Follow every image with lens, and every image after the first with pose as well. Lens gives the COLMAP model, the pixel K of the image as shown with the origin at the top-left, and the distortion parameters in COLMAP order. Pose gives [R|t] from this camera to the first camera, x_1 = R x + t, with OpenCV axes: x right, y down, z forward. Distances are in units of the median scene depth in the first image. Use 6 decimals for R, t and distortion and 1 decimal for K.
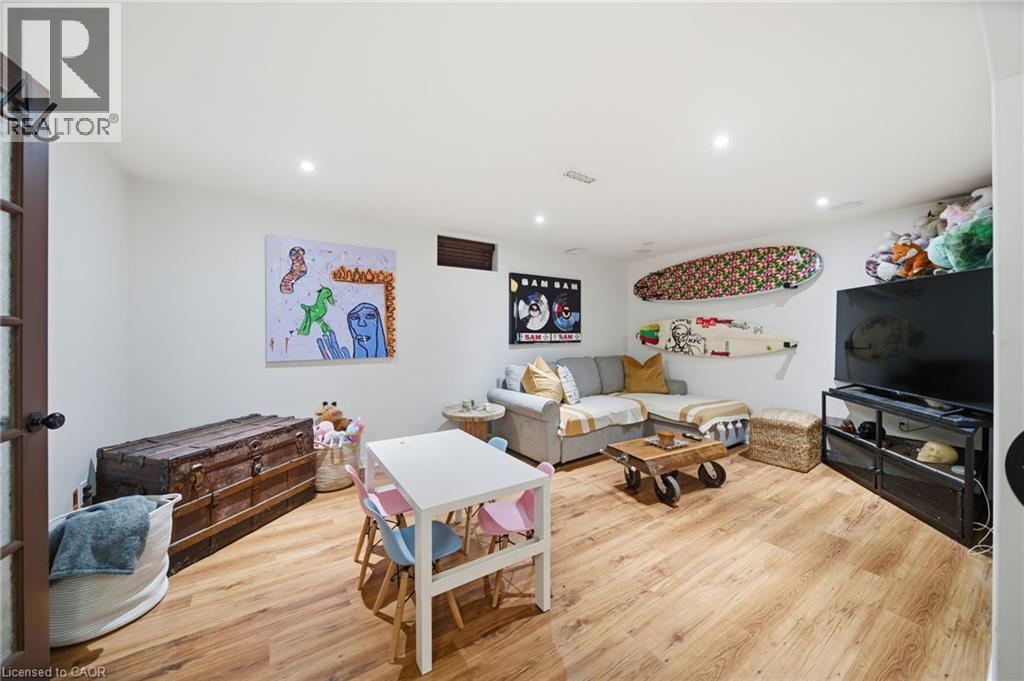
lens RADIAL K [[367.0, 0, 518.7], [0, 367.0, 338.0], [0, 0, 1]] dist [-0.000731, -0.000468]
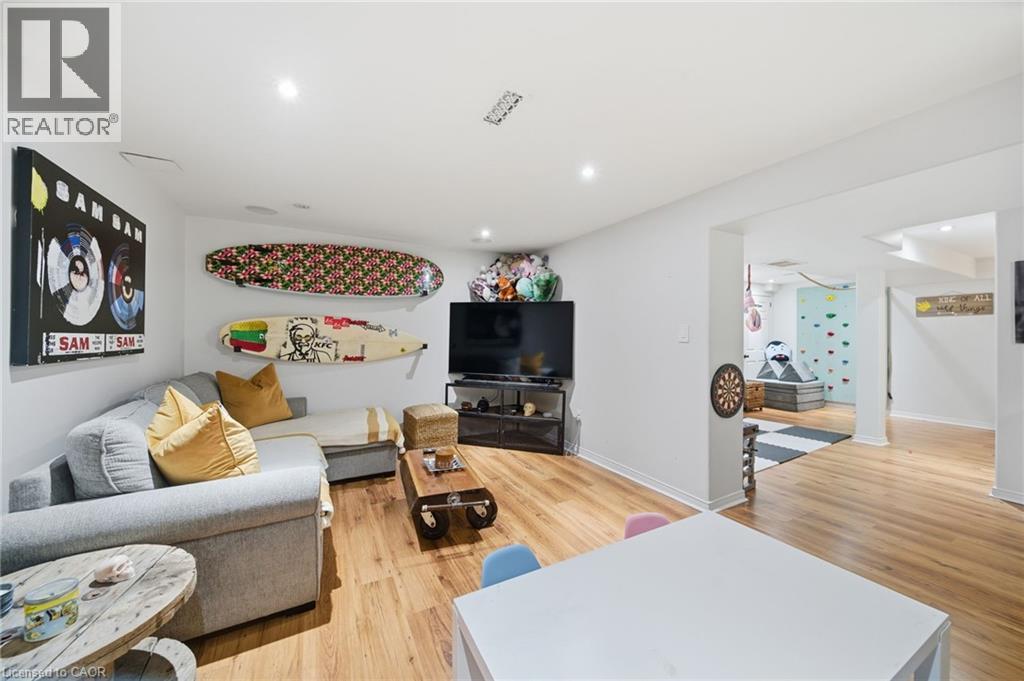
lens RADIAL K [[367.0, 0, 518.7], [0, 367.0, 338.0], [0, 0, 1]] dist [-0.000731, -0.000468]
pose [[0.098385, -0.001406, 0.995147, -0.291168], [0.009295, 0.999957, 0.000494, -0.003913], [-0.995105, 0.009201, 0.098394, 0.506693]]
